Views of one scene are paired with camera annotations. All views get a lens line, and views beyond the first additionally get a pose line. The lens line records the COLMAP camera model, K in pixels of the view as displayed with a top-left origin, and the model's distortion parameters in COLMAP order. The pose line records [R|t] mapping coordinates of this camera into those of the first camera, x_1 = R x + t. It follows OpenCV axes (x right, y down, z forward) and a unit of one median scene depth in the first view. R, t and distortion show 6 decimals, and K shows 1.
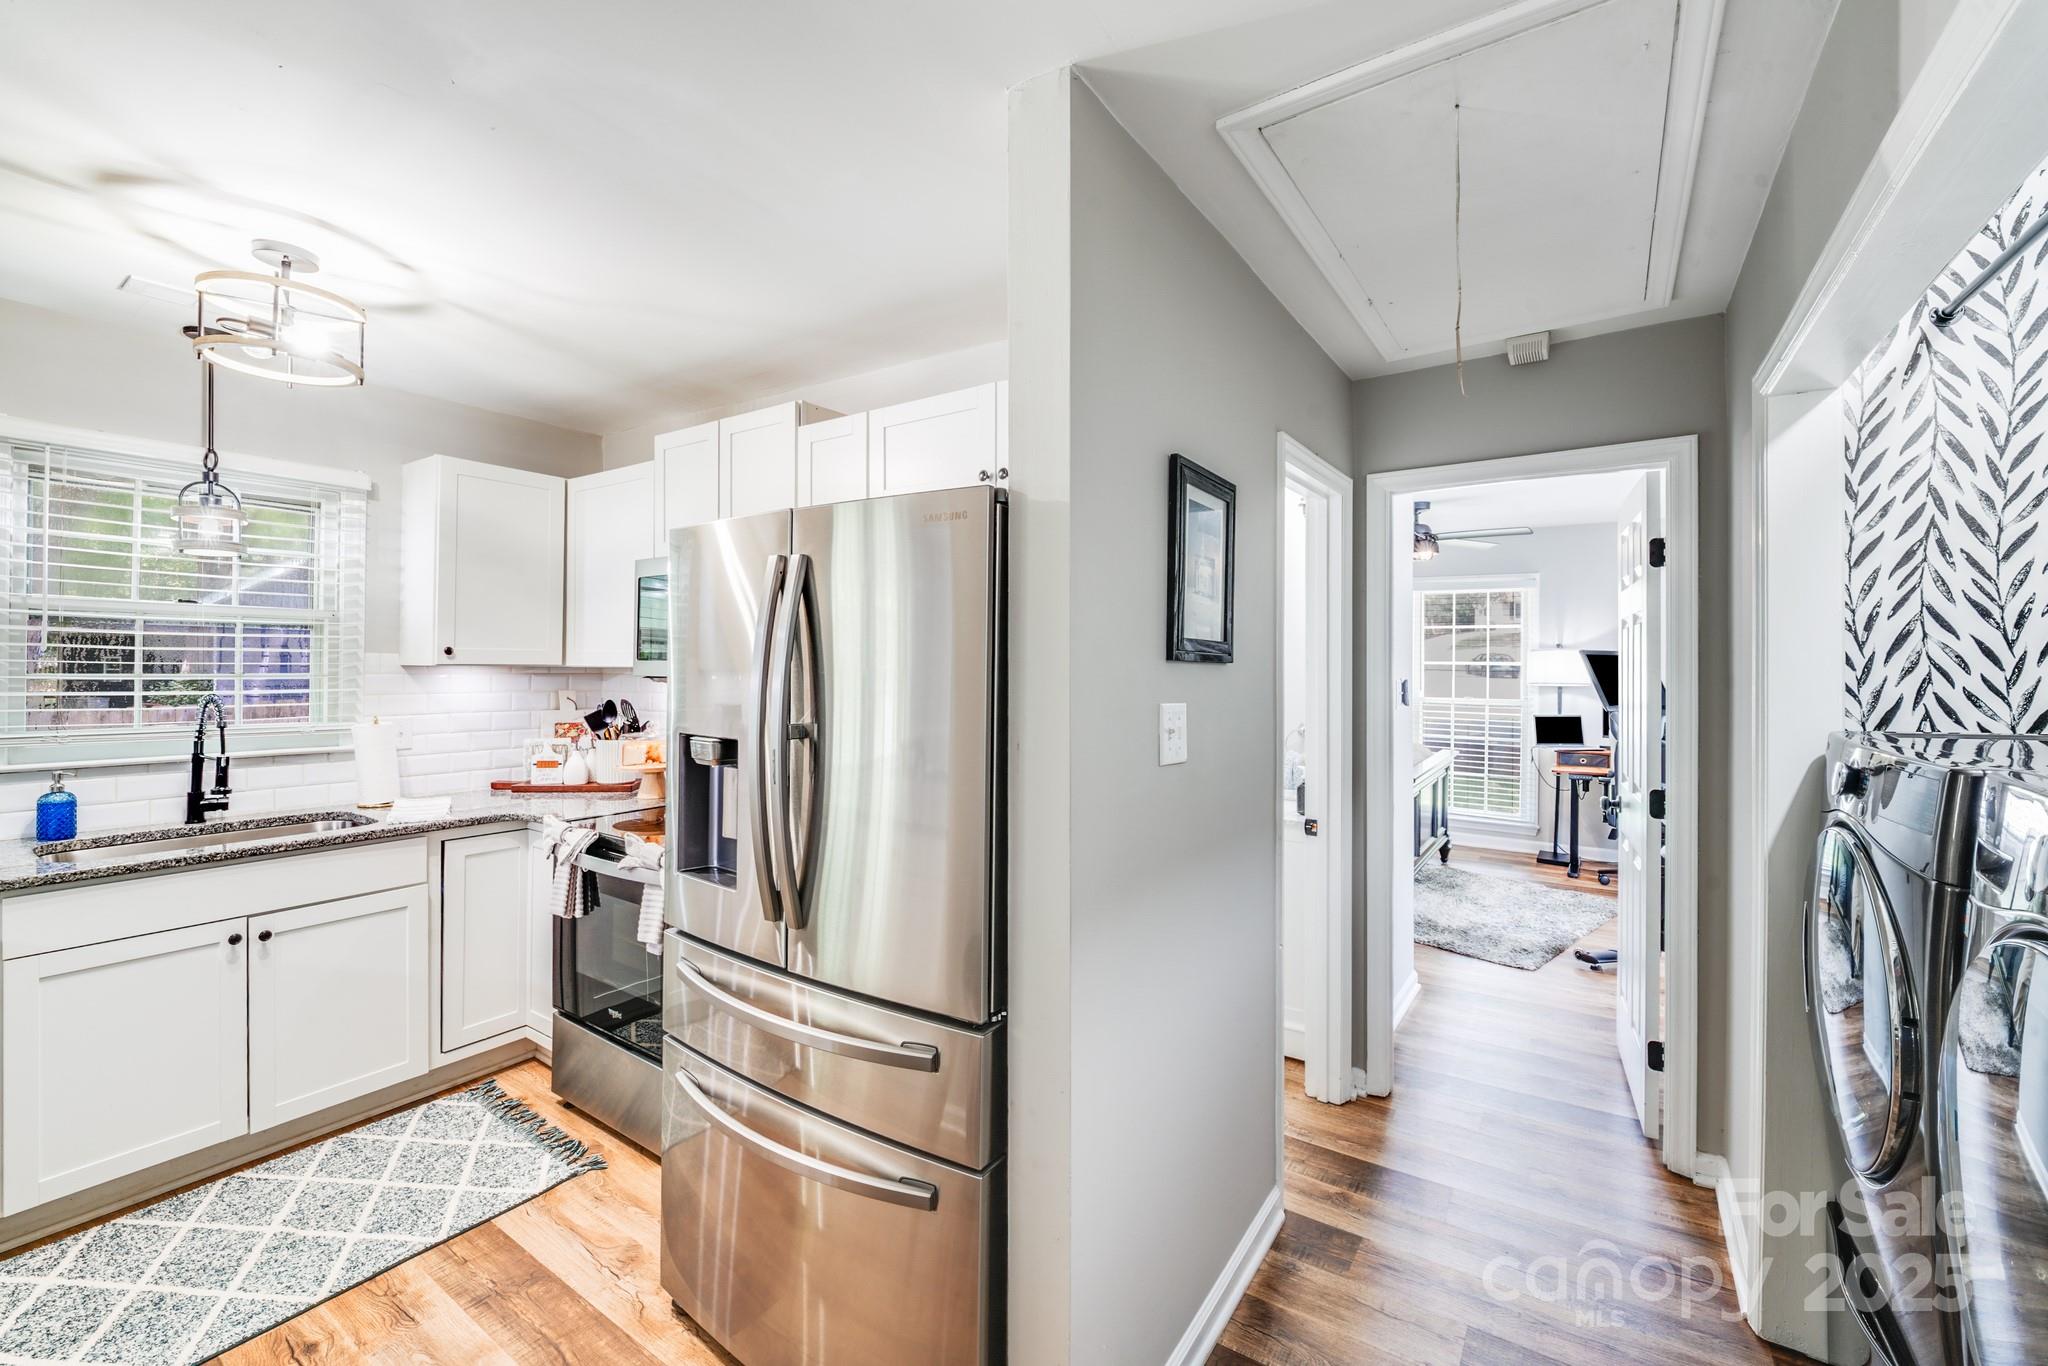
lens RADIAL K [[840.2, 0, 1030.9], [0, 840.2, 665.1], [0, 0, 1]] dist [-0.008587, -0.001498]
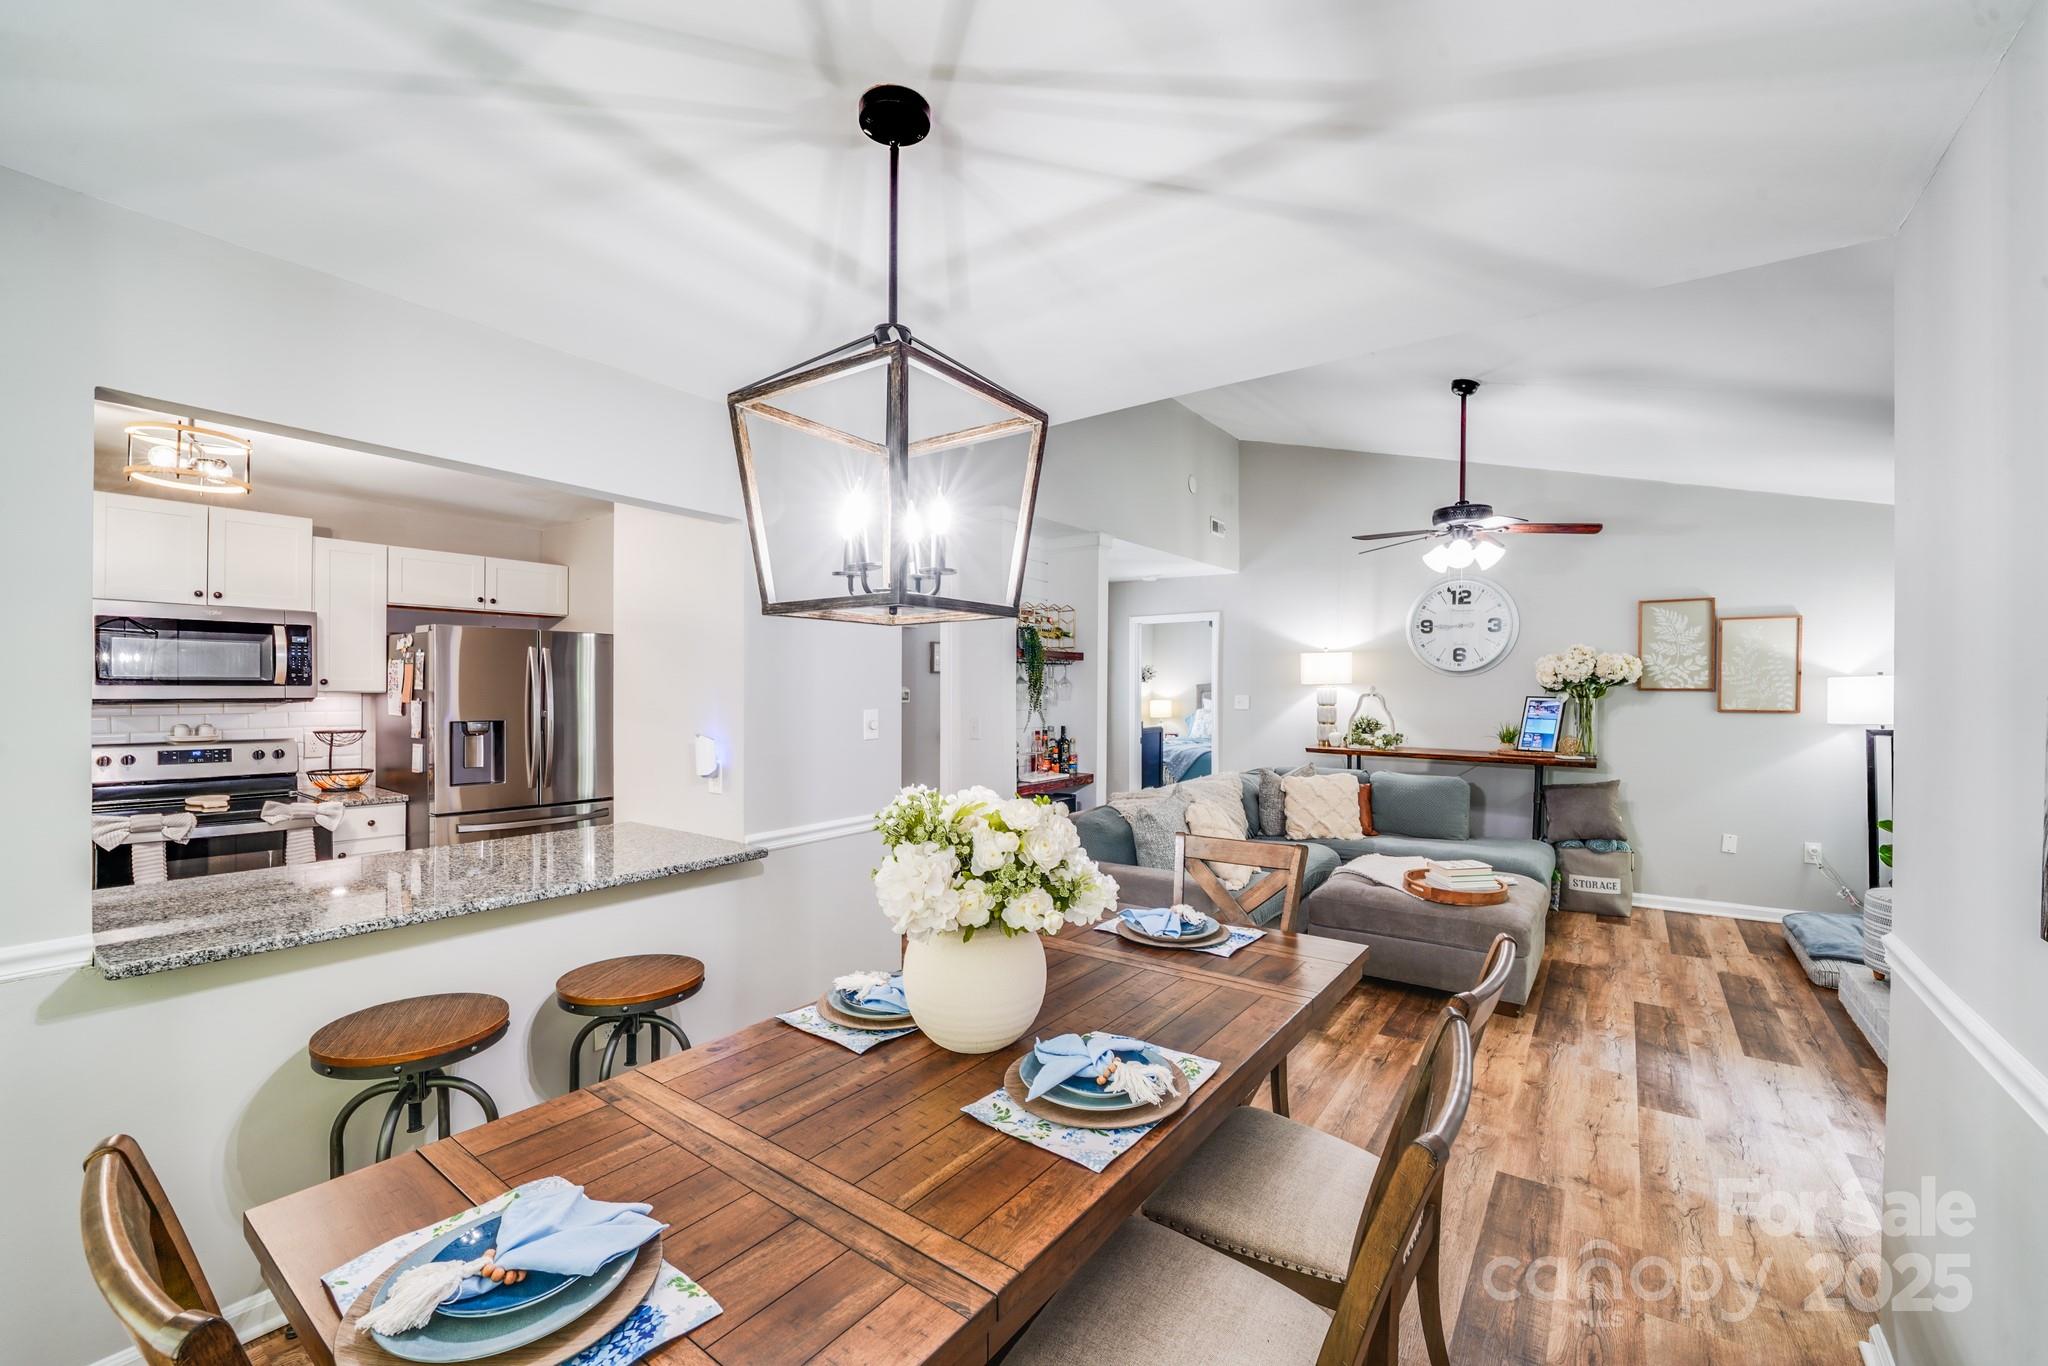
lens RADIAL K [[829.7, 0, 1014.9], [0, 829.7, 691.0], [0, 0, 1]] dist [-0.010625, -0.000994]
pose [[0.039248, -0.012689, 0.999149, -1.728919], [-0.004524, 0.999907, 0.012877, -0.020607], [-0.999219, -0.005025, 0.039187, -0.361018]]
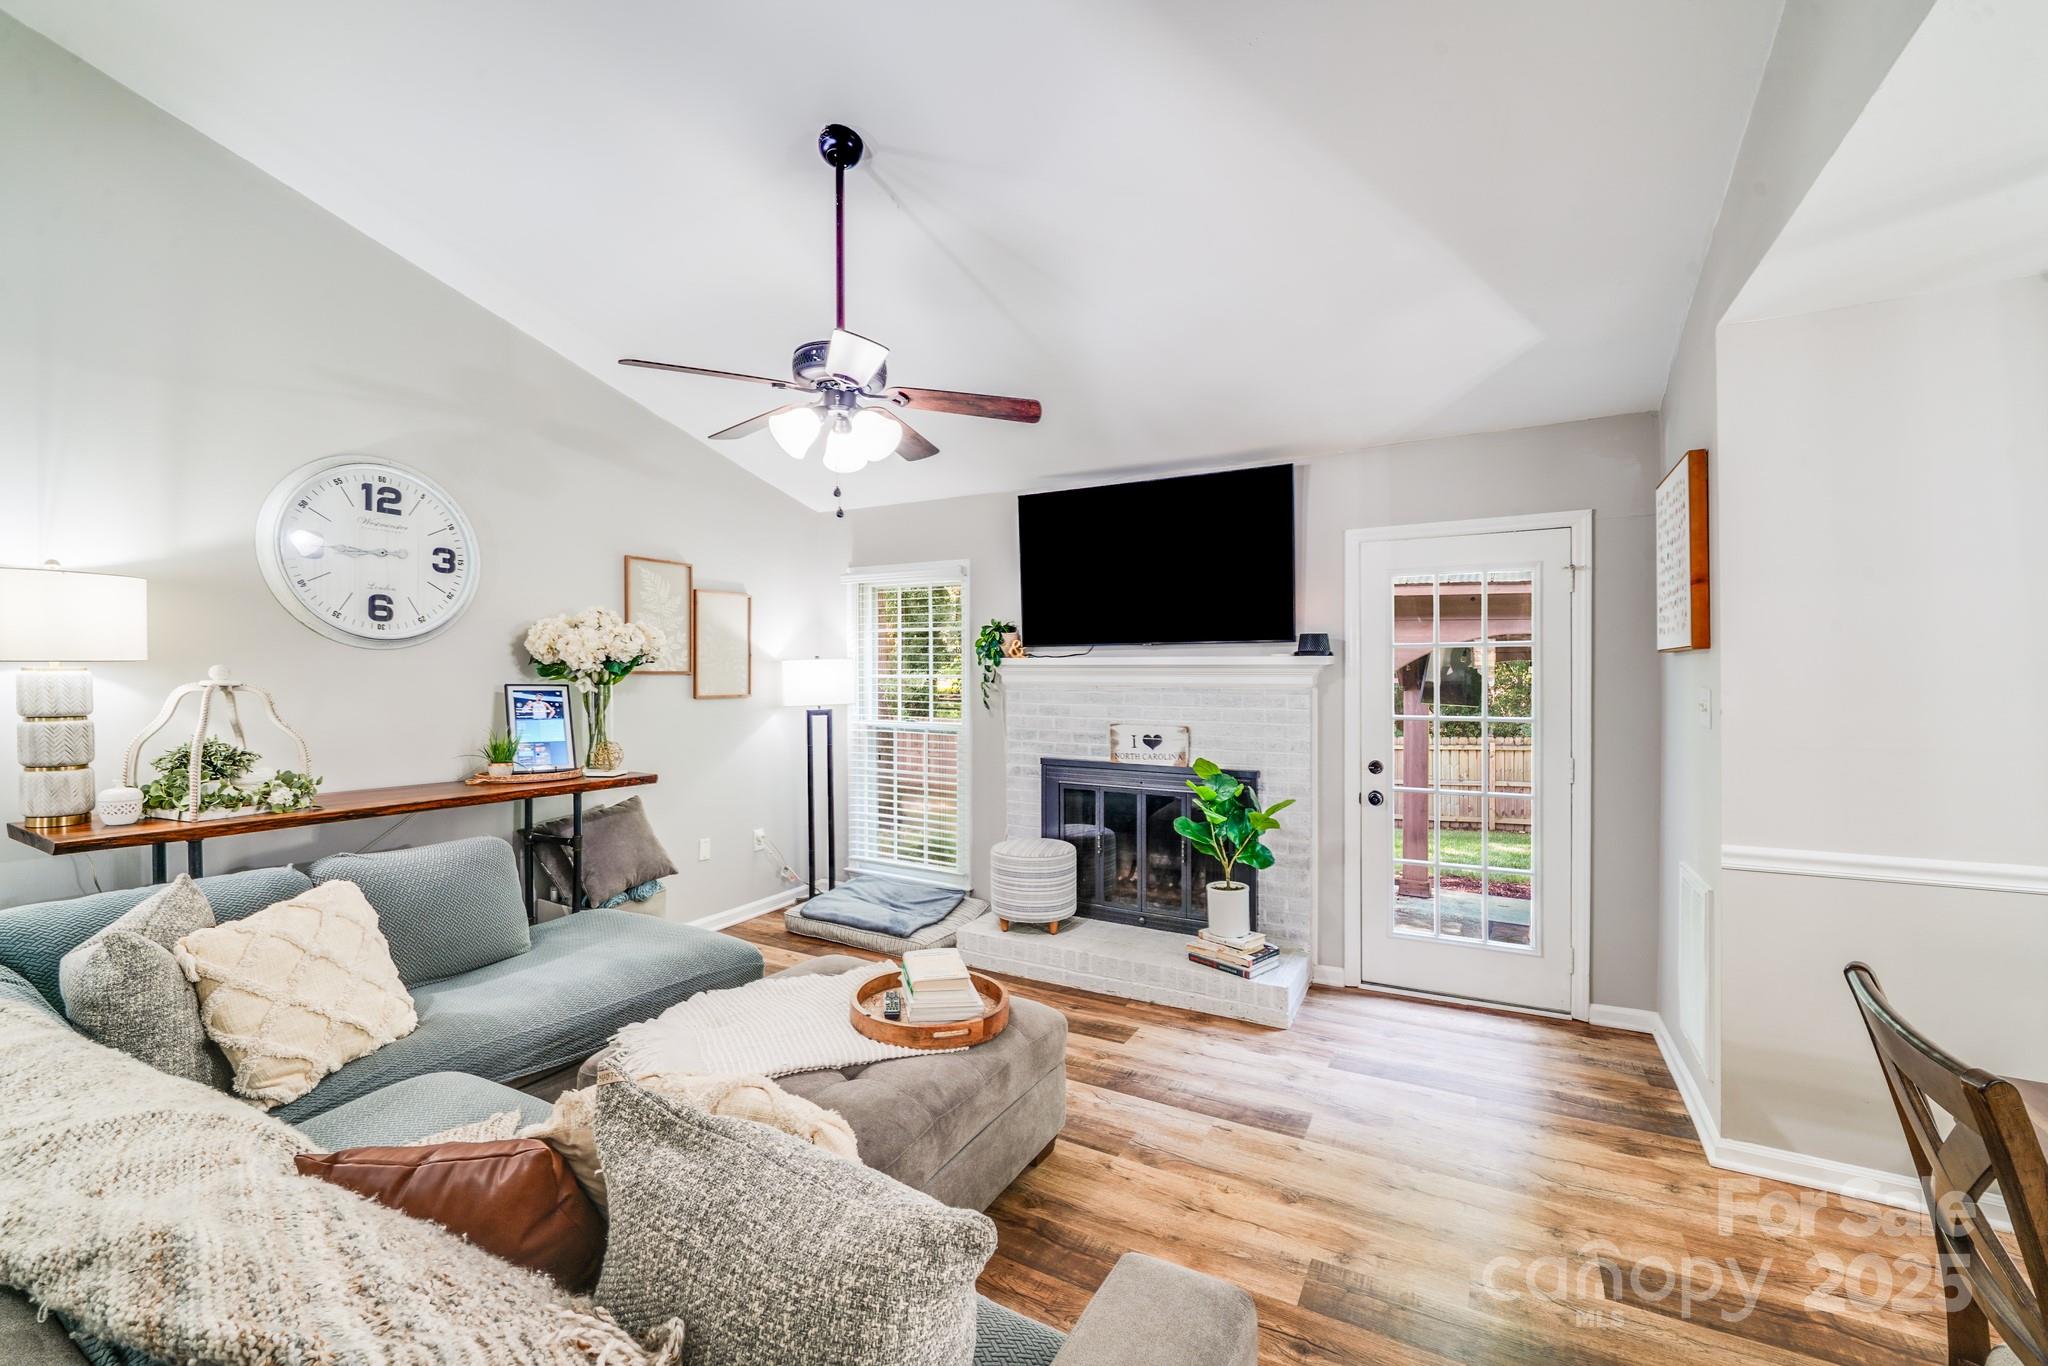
lens RADIAL K [[840.2, 0, 1013.0], [0, 840.2, 688.7], [0, 0, 1]] dist [-0.008587, -0.001498]
pose [[-0.996888, -0.003094, -0.078768, -0.198673], [-0.004243, 0.999887, 0.014426, -0.000088], [0.078714, 0.014715, -0.996789, -0.207173]]
